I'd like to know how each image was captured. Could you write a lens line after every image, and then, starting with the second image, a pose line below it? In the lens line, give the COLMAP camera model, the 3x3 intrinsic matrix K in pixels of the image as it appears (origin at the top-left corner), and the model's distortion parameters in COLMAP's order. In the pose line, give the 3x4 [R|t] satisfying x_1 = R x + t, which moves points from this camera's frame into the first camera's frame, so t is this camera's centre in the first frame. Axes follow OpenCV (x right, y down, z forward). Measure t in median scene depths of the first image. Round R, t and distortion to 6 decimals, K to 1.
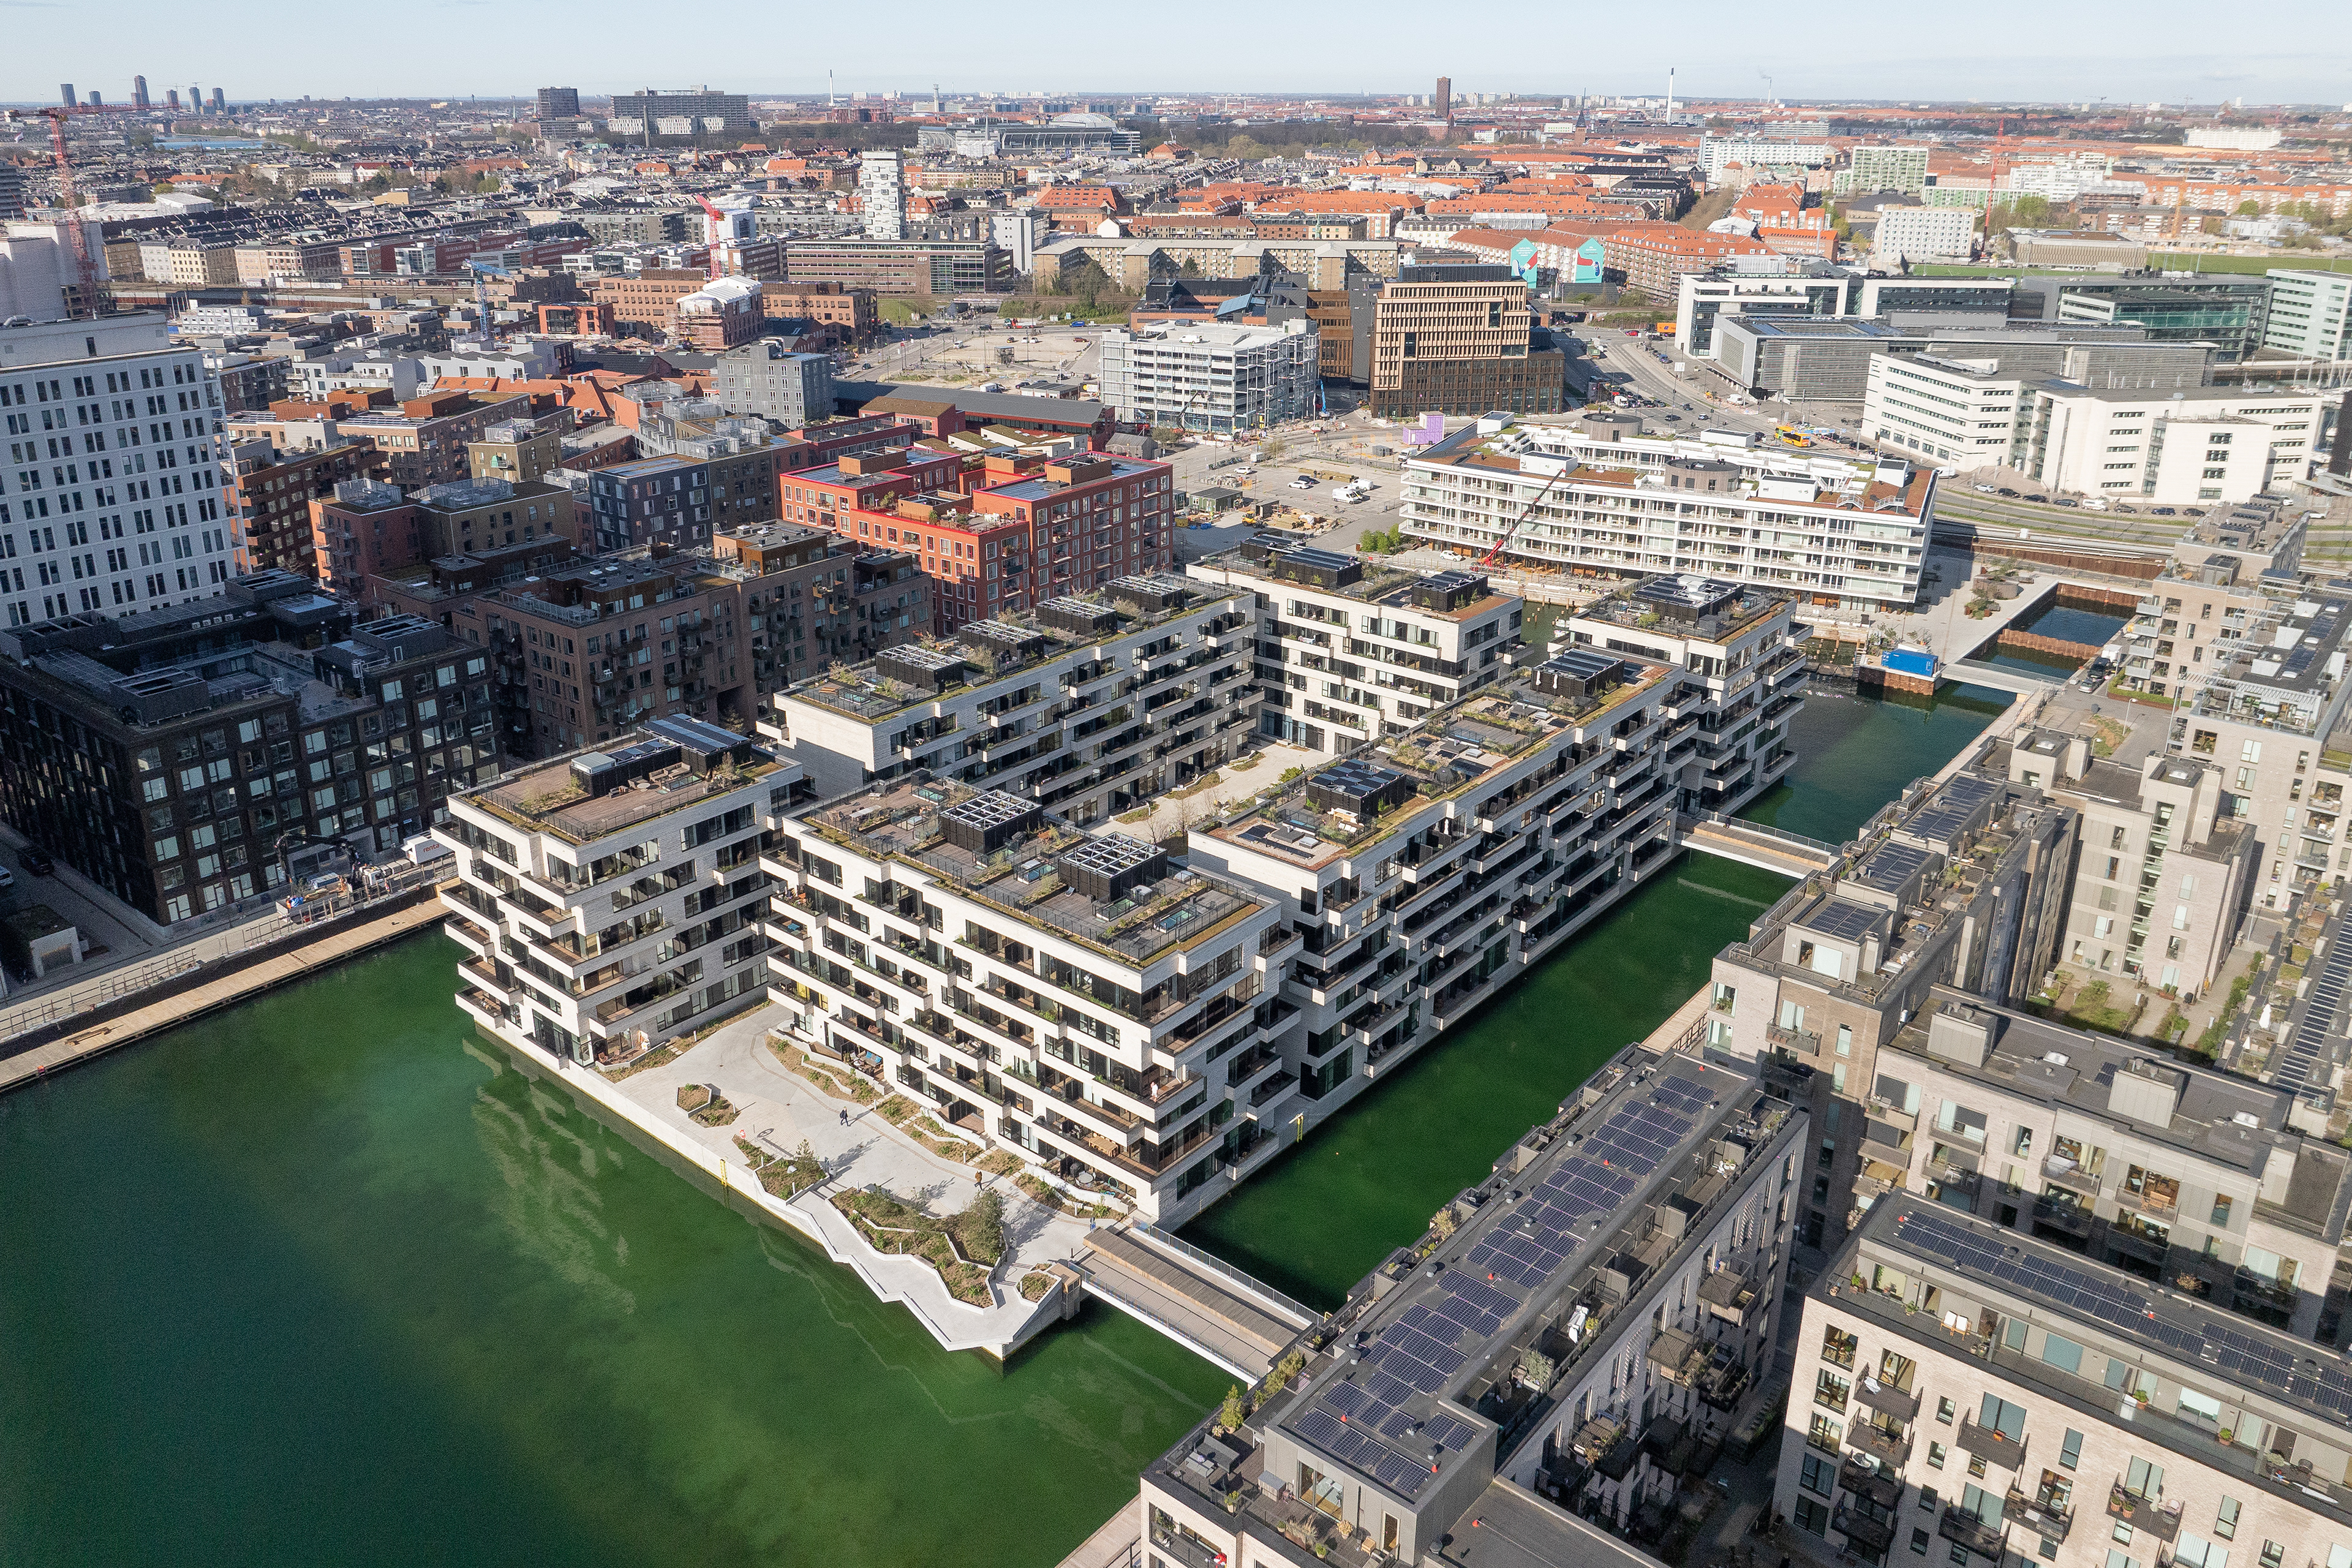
lens RADIAL K [[1604.9, 0, 1176.0], [0, 1604.9, 784.0], [0, 0, 1]] dist [-0.024301, -0.003104]
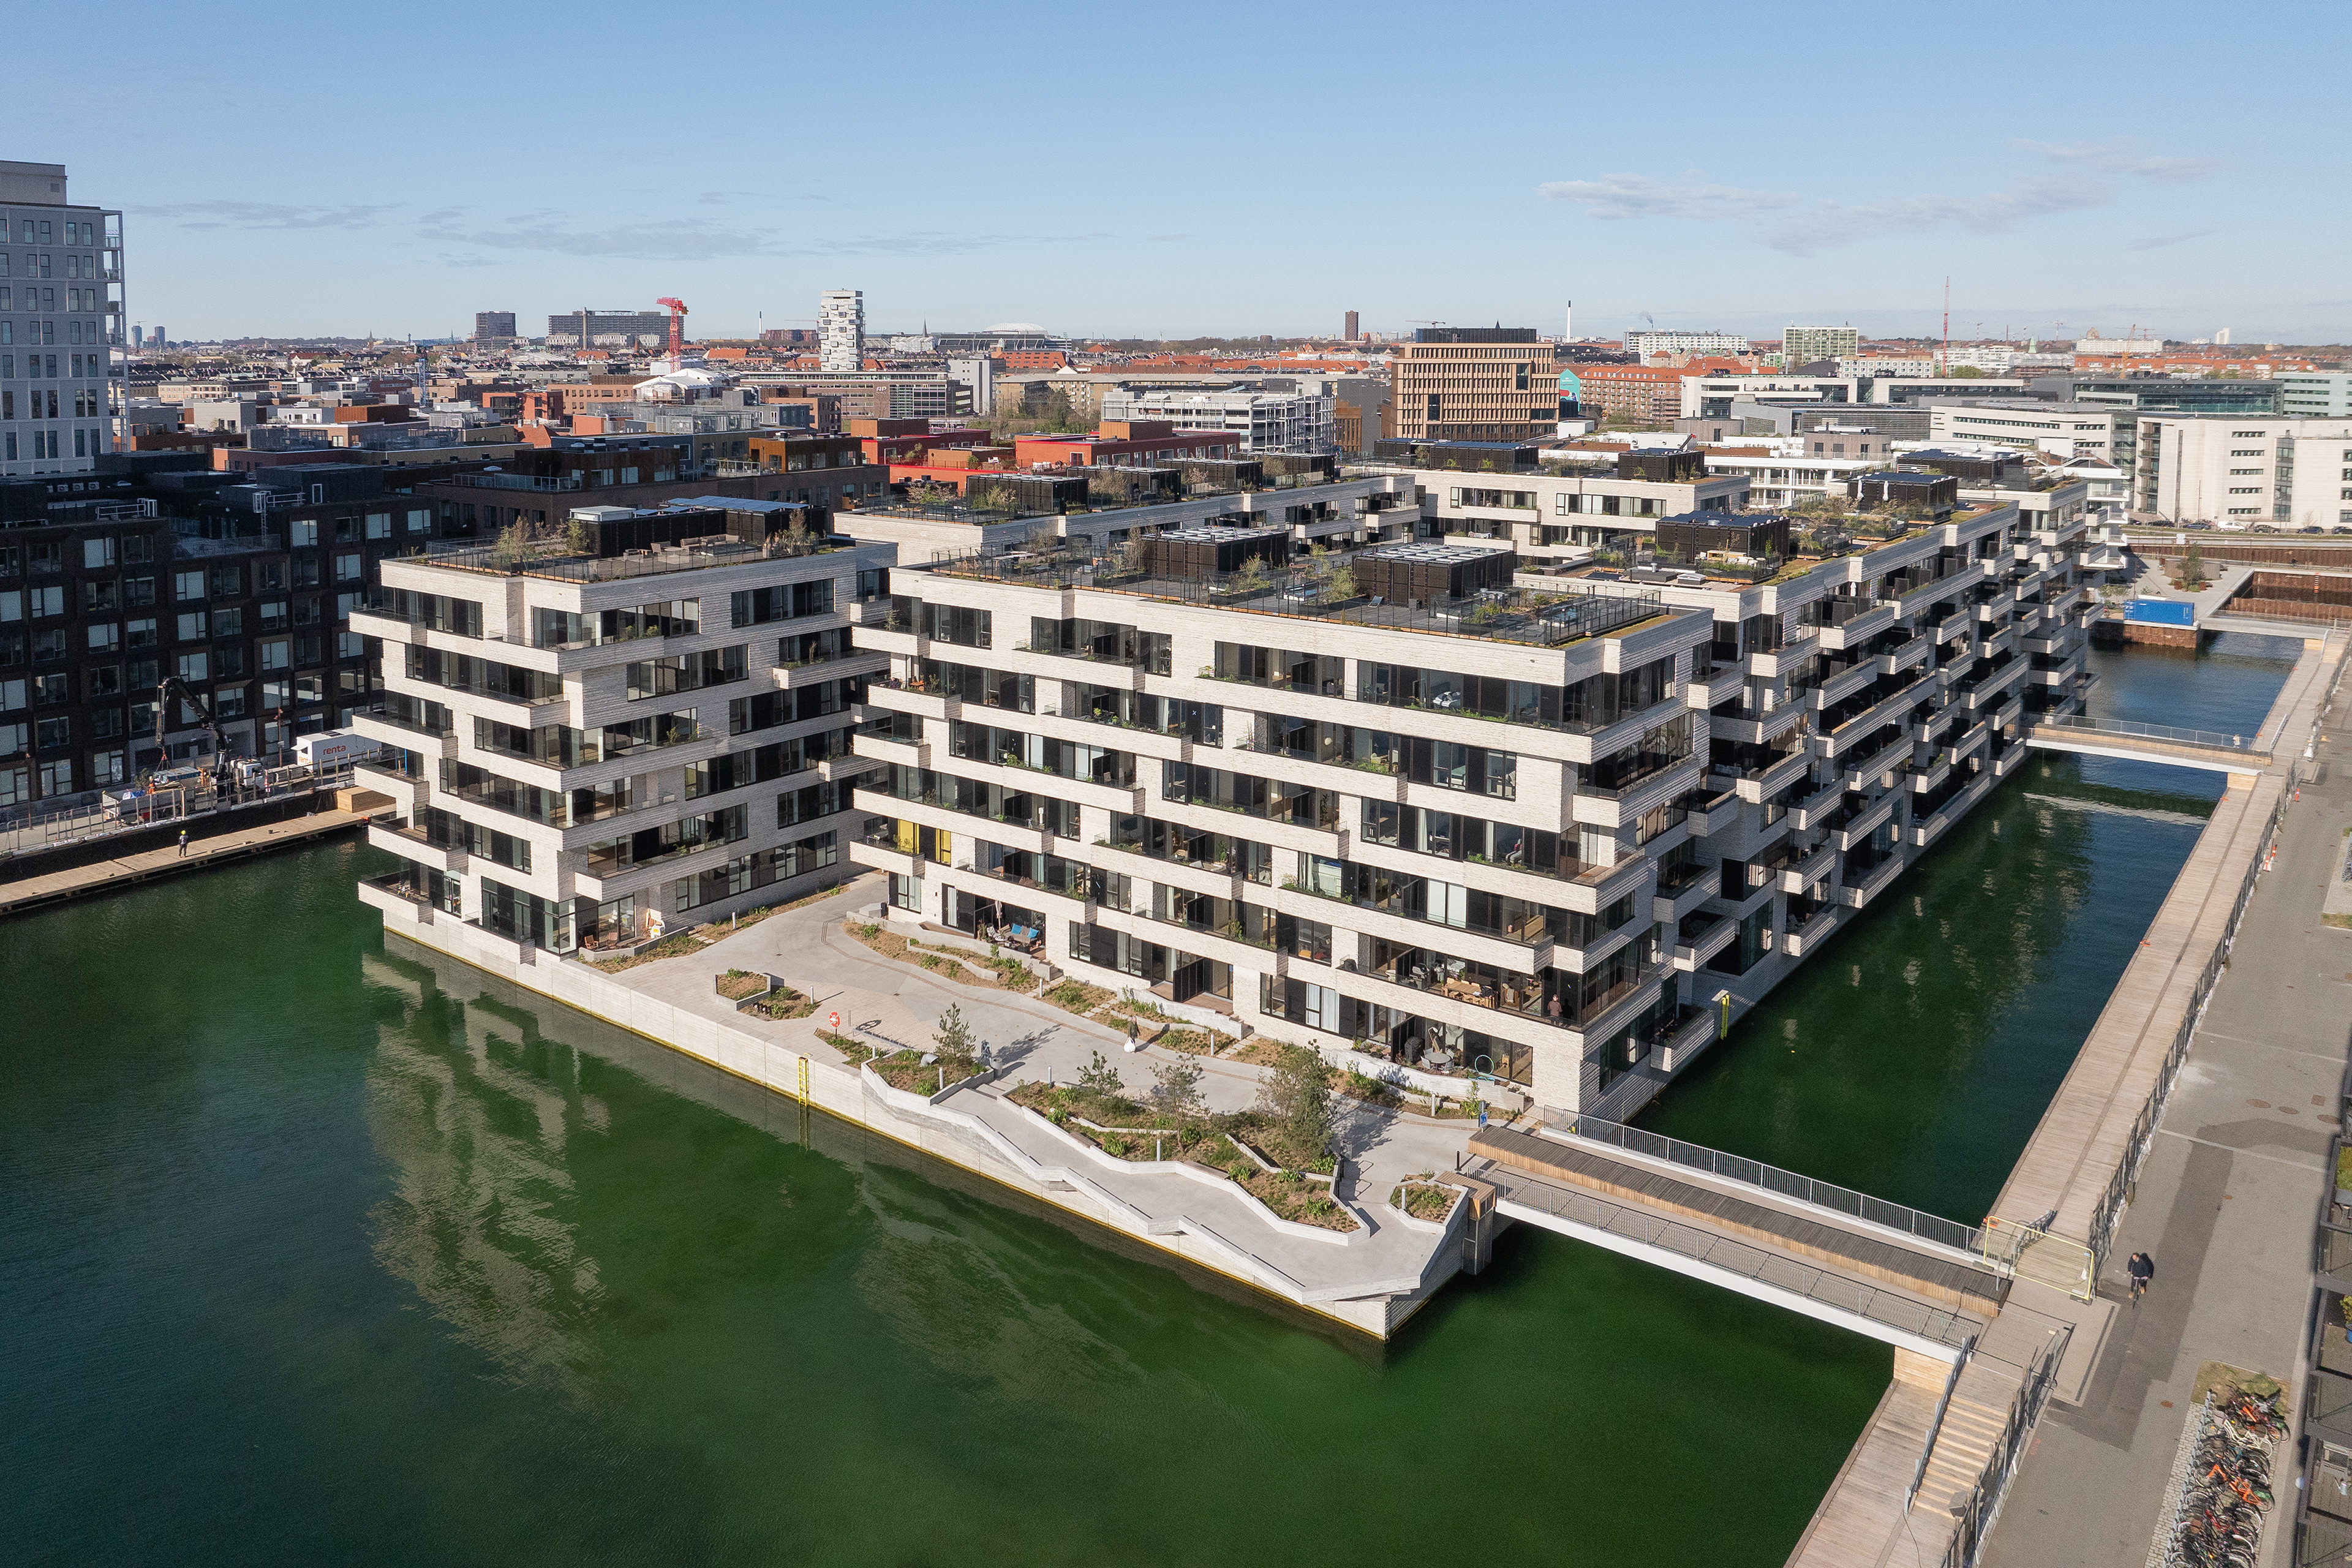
lens RADIAL K [[1706.6, 0, 1175.0], [0, 1706.6, 535.5], [0, 0, 1]] dist [-0.031180, 0.010315]
pose [[0.999579, -0.007215, 0.028117, -0.143845], [0.013974, 0.968604, -0.248214, 0.182880], [-0.025444, 0.248503, 0.968297, 0.300725]]
